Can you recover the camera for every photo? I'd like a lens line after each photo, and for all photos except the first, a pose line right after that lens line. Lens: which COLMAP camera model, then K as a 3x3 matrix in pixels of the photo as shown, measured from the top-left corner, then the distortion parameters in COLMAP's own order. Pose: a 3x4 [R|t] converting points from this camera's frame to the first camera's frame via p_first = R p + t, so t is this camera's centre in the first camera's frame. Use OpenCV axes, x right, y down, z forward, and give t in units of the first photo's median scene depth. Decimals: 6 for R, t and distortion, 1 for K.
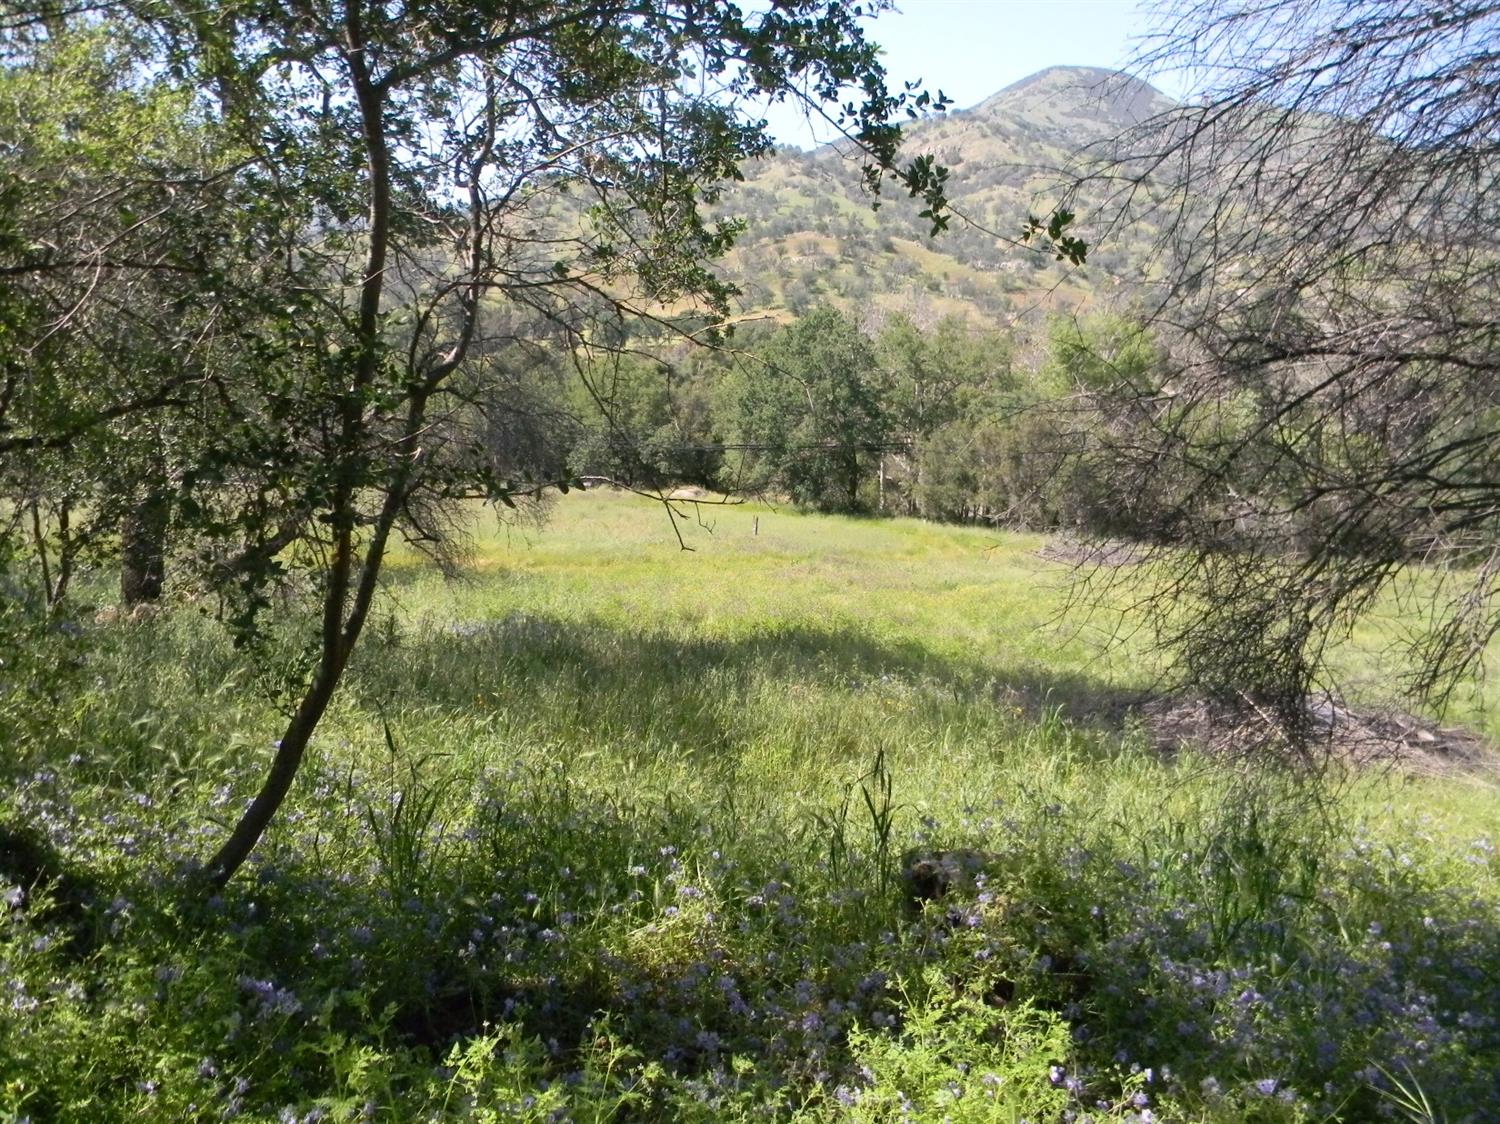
lens RADIAL K [[1207.0, 0, 736.5], [0, 1207.0, 540.0], [0, 0, 1]] dist [0.018601, -0.025228]
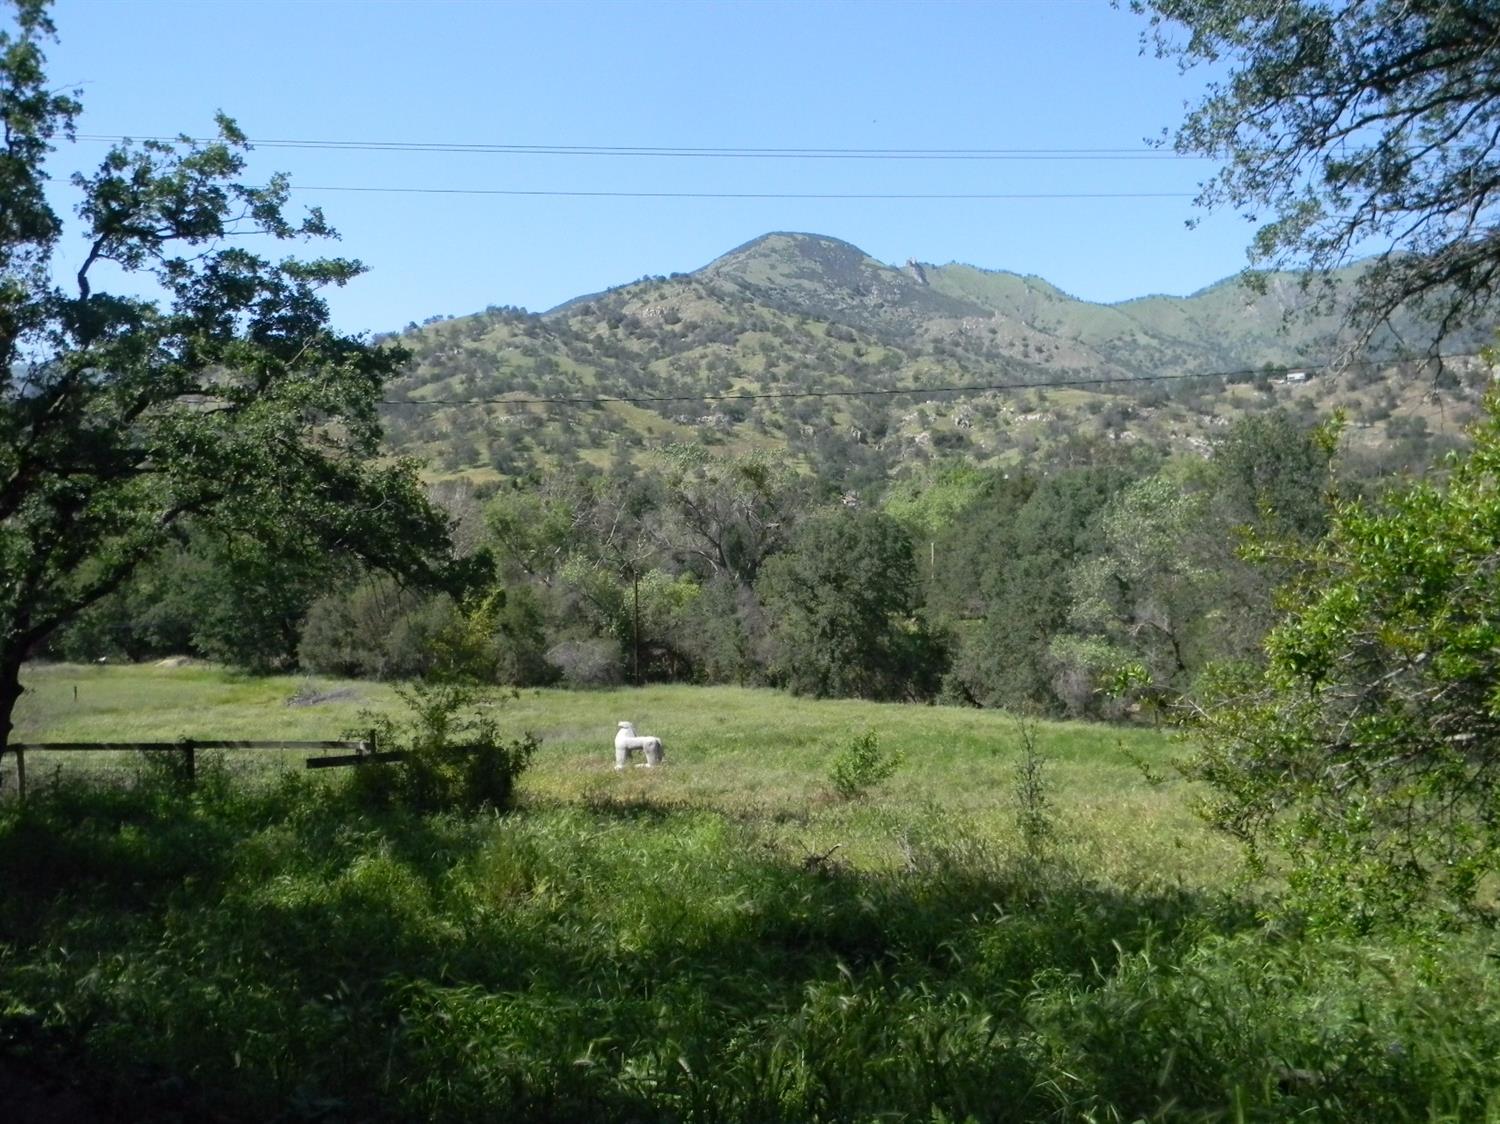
lens RADIAL K [[1207.0, 0, 735.0], [0, 1207.0, 549.7], [0, 0, 1]] dist [0.018601, -0.025228]
pose [[0.980363, -0.046772, 0.191575, 0.252132], [0.068072, 0.992017, -0.106155, 0.010838], [-0.185080, 0.117111, 0.975720, -0.189571]]
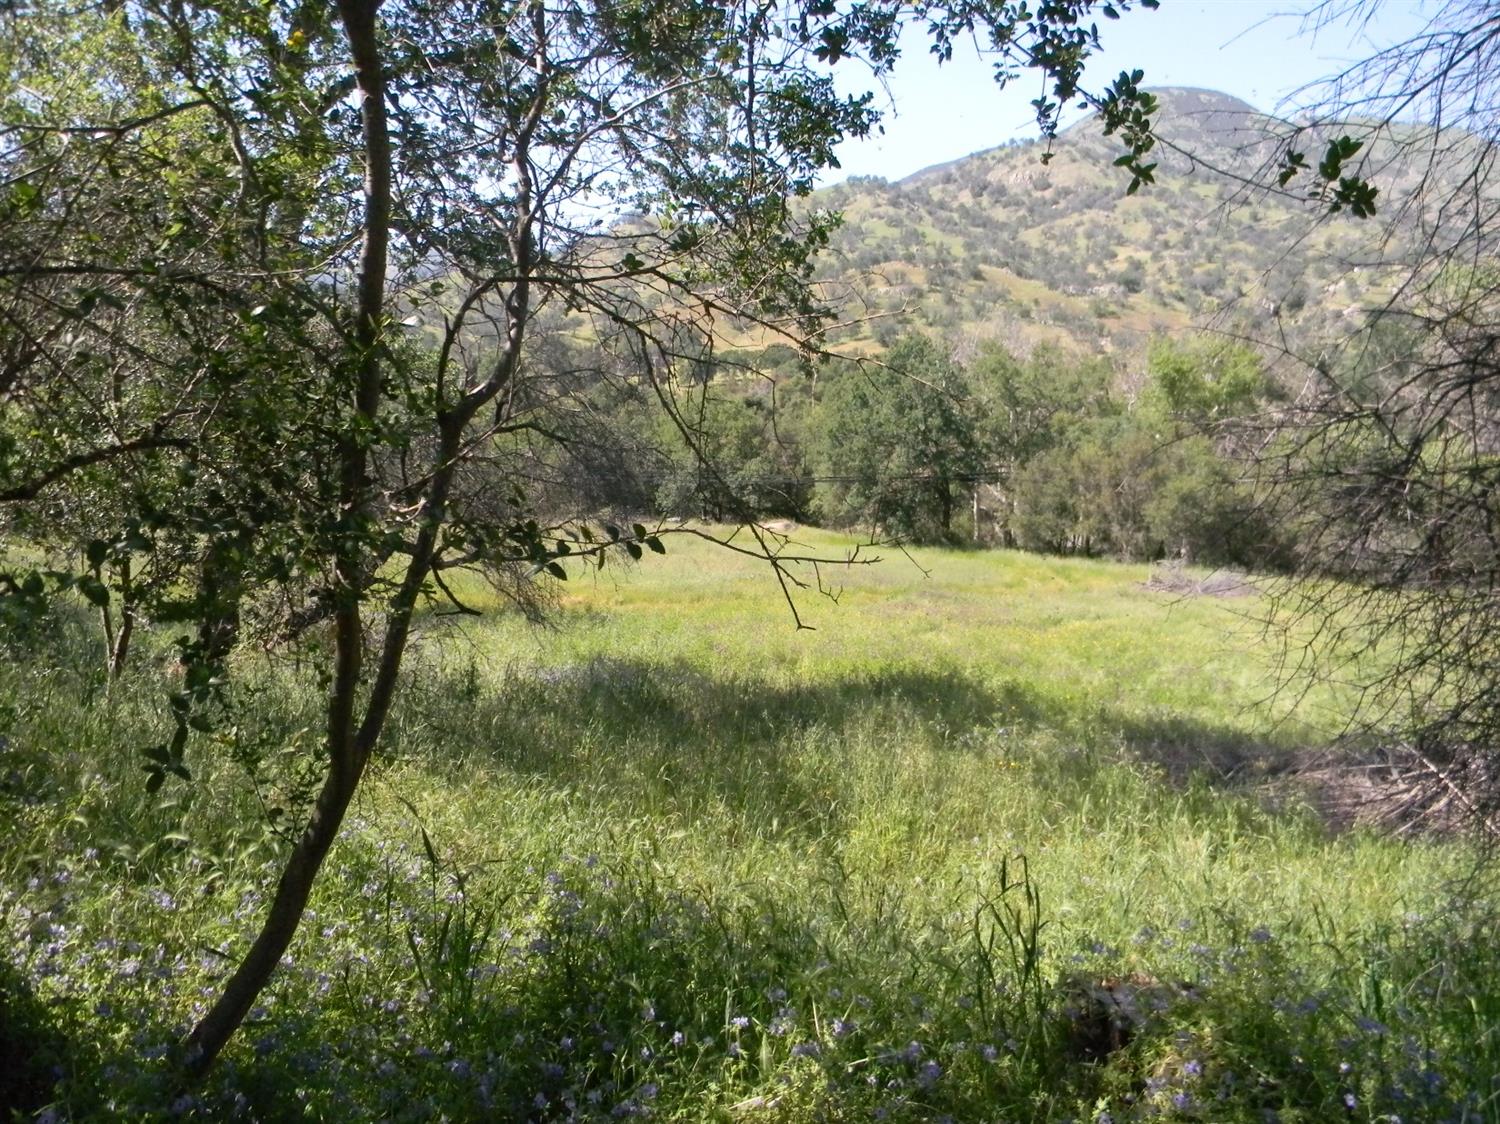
lens RADIAL K [[1207.0, 0, 741.0], [0, 1207.0, 556.8], [0, 0, 1]] dist [0.018601, -0.025228]
pose [[0.997431, -0.012850, -0.070477, -0.001367], [0.011906, 0.999834, -0.013798, -0.001264], [0.070643, 0.012923, 0.997418, 0.014213]]
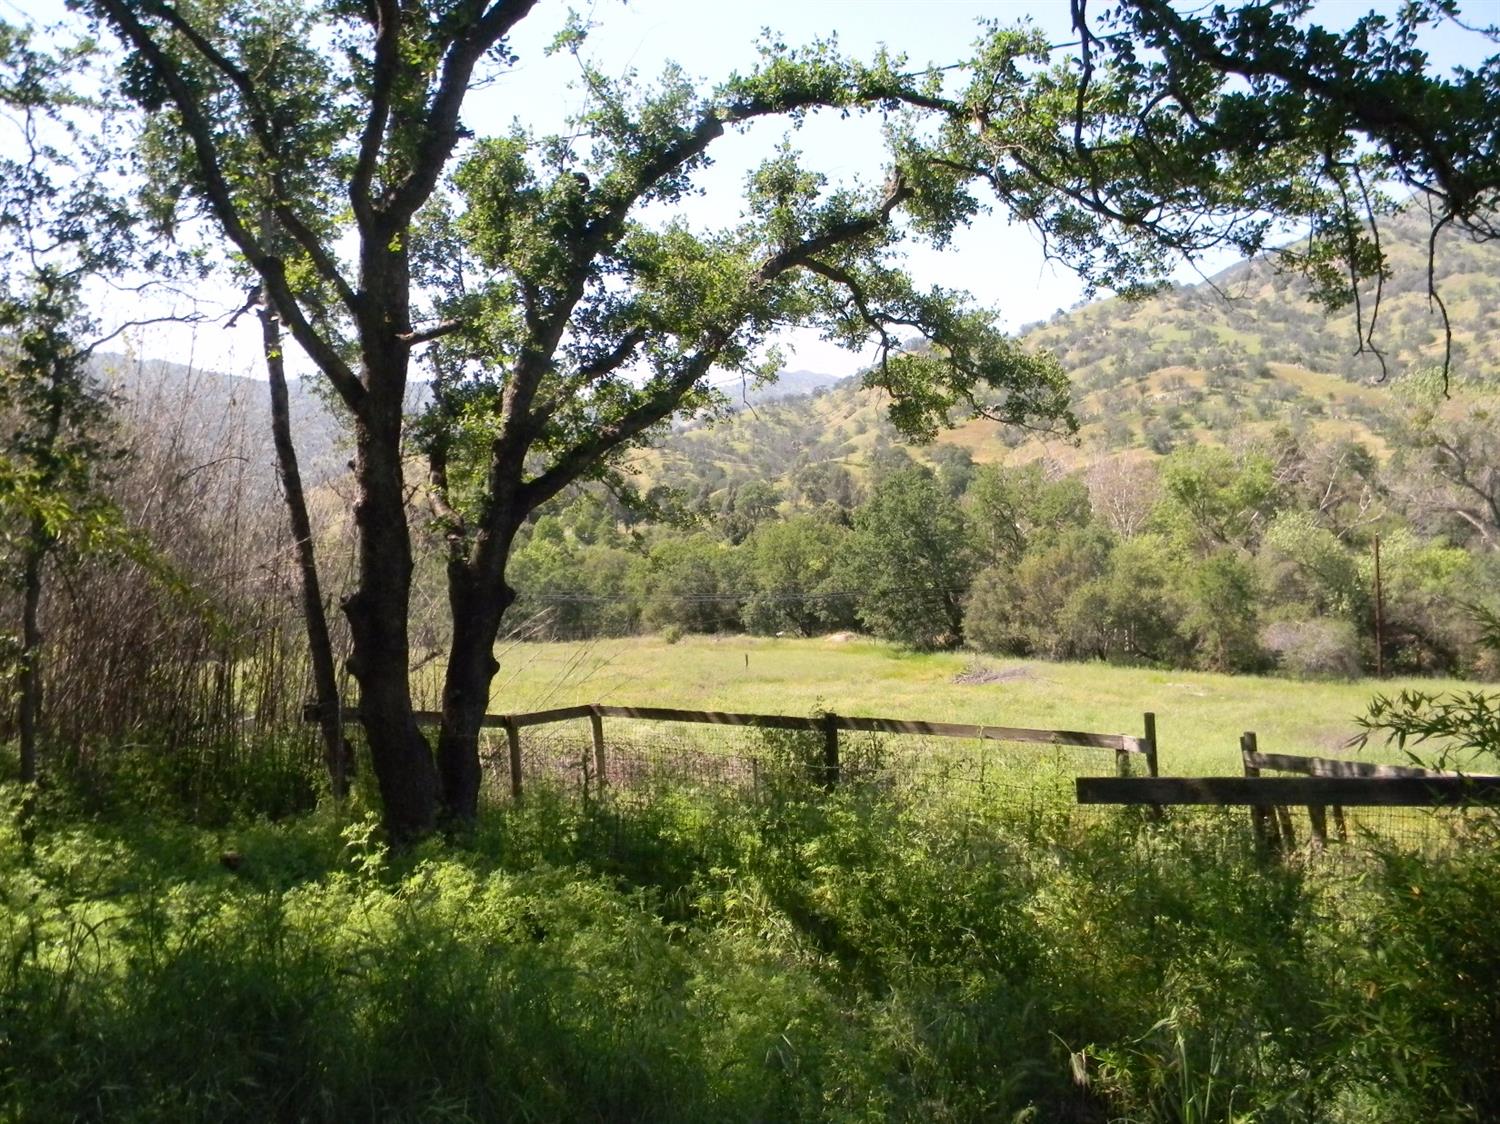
lens RADIAL K [[1207.0, 0, 743.4], [0, 1207.0, 548.0], [0, 0, 1]] dist [0.018601, -0.025228]
pose [[0.945521, -0.062978, -0.319412, 0.227561], [0.024150, 0.991976, -0.124096, 0.013426], [0.324664, 0.109621, 0.939455, -0.071056]]
